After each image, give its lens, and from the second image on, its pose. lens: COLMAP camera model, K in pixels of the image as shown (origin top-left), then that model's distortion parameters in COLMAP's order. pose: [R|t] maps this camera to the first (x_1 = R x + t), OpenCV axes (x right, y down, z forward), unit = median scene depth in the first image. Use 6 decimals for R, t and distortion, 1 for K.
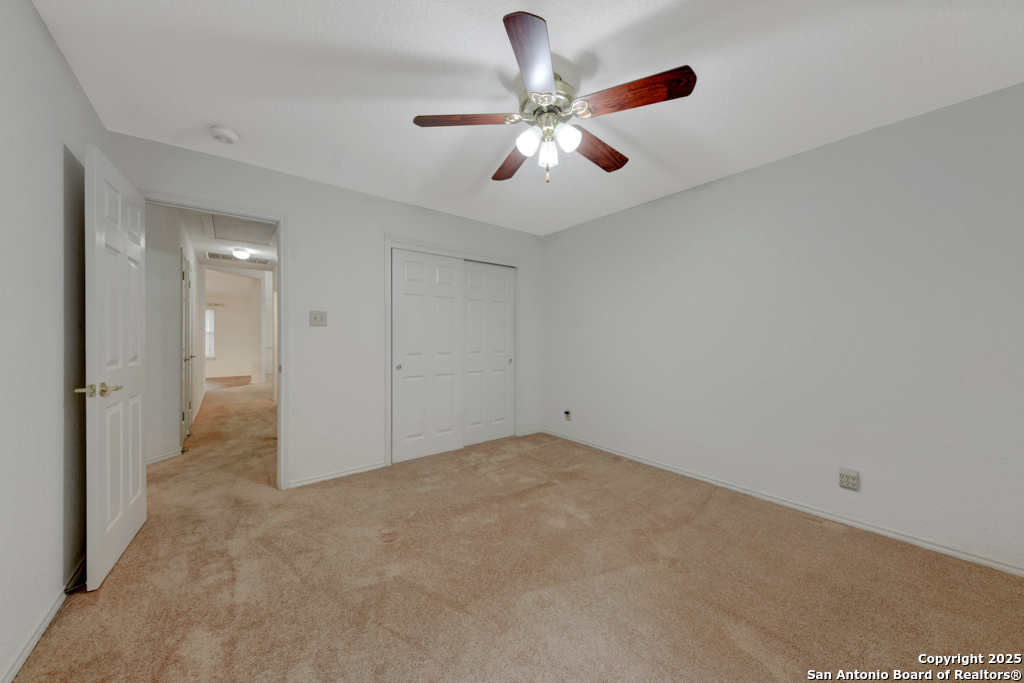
lens RADIAL K [[356.4, 0, 512.0], [0, 356.4, 341.5], [0, 0, 1]] dist [-0.000204, -0.000258]
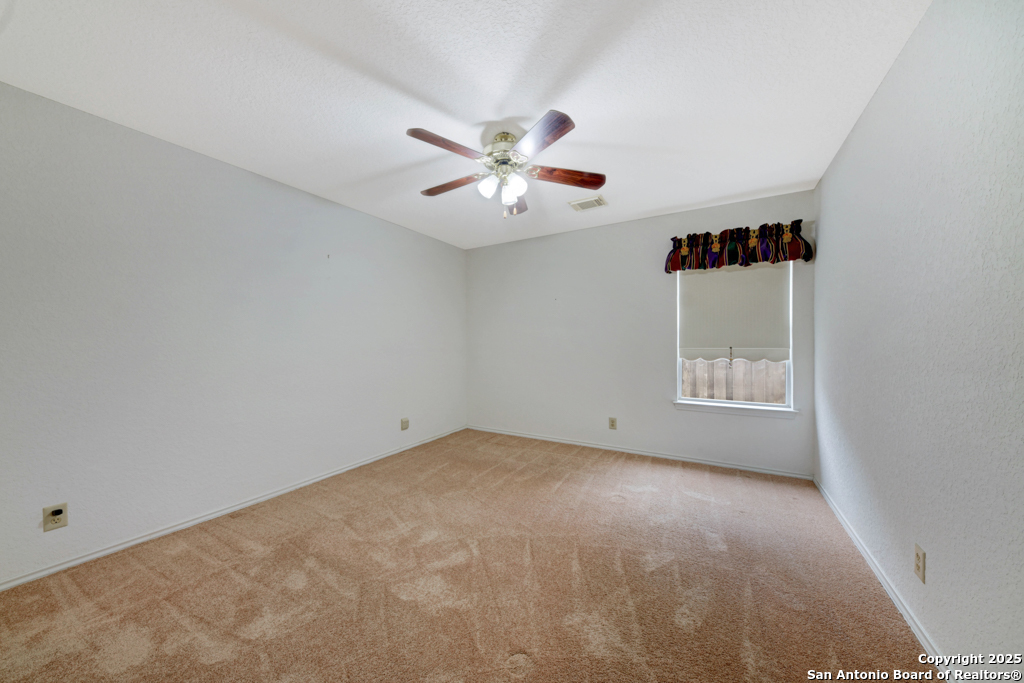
lens RADIAL K [[356.4, 0, 512.0], [0, 356.4, 341.5], [0, 0, 1]] dist [-0.000204, -0.000258]
pose [[-0.369547, 0.007831, 0.929179, -0.633156], [0.020623, 0.999787, -0.000224, -0.001182], [-0.928983, 0.019080, -0.369630, 0.855754]]
